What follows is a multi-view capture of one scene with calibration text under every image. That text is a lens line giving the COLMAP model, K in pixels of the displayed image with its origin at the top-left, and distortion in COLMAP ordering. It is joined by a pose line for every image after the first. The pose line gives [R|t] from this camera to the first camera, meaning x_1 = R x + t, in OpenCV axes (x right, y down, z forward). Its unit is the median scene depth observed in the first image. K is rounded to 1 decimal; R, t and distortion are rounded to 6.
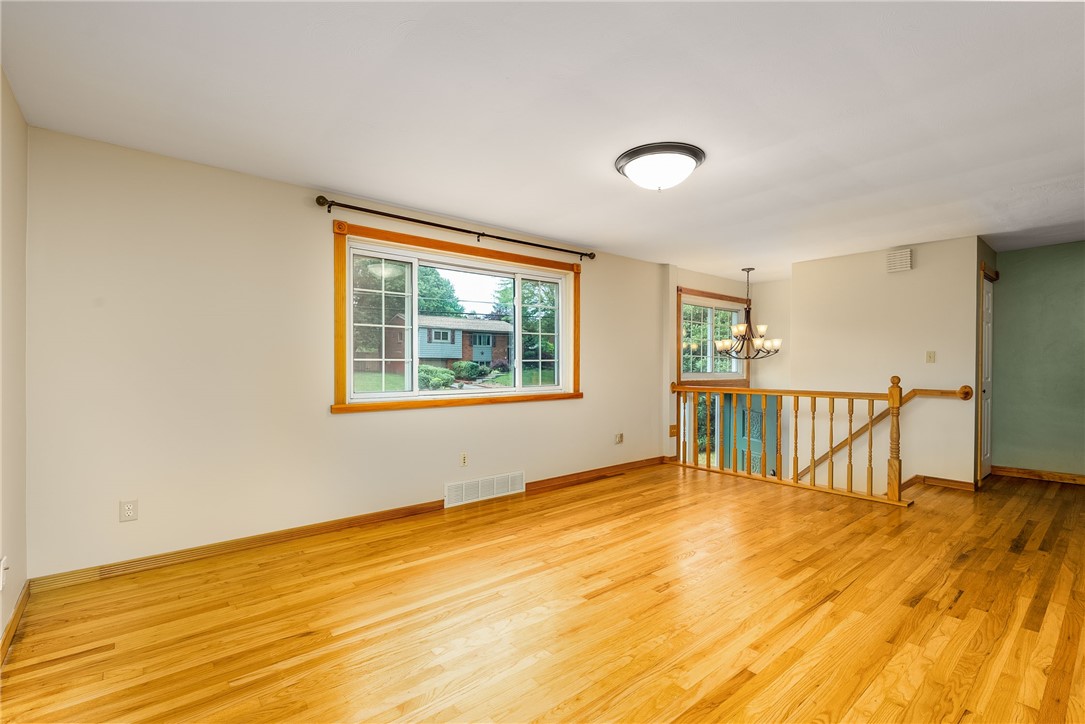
lens RADIAL K [[490.3, 0, 498.8], [0, 490.3, 371.7], [0, 0, 1]] dist [-0.000401, 0.002330]
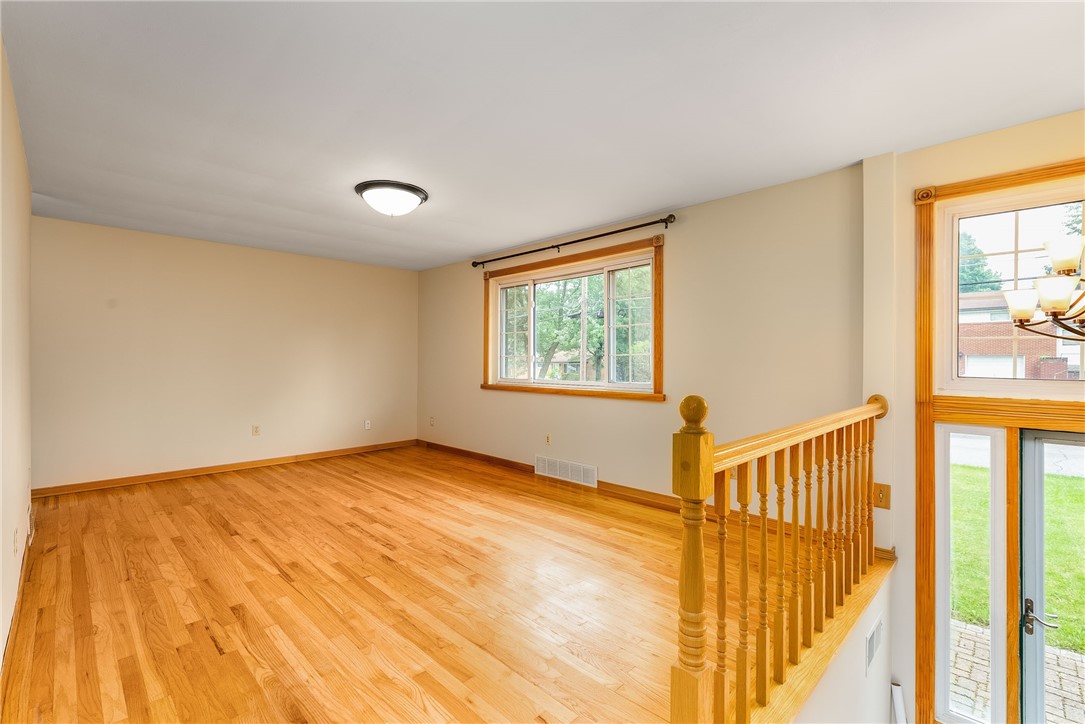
lens RADIAL K [[490.3, 0, 581.9], [0, 490.3, 355.9], [0, 0, 1]] dist [-0.000401, 0.002330]
pose [[0.154070, -0.007293, -0.988033, 1.248920], [-0.015405, 0.999833, -0.009782, -0.013302], [0.987940, 0.016727, 0.153932, 0.997422]]
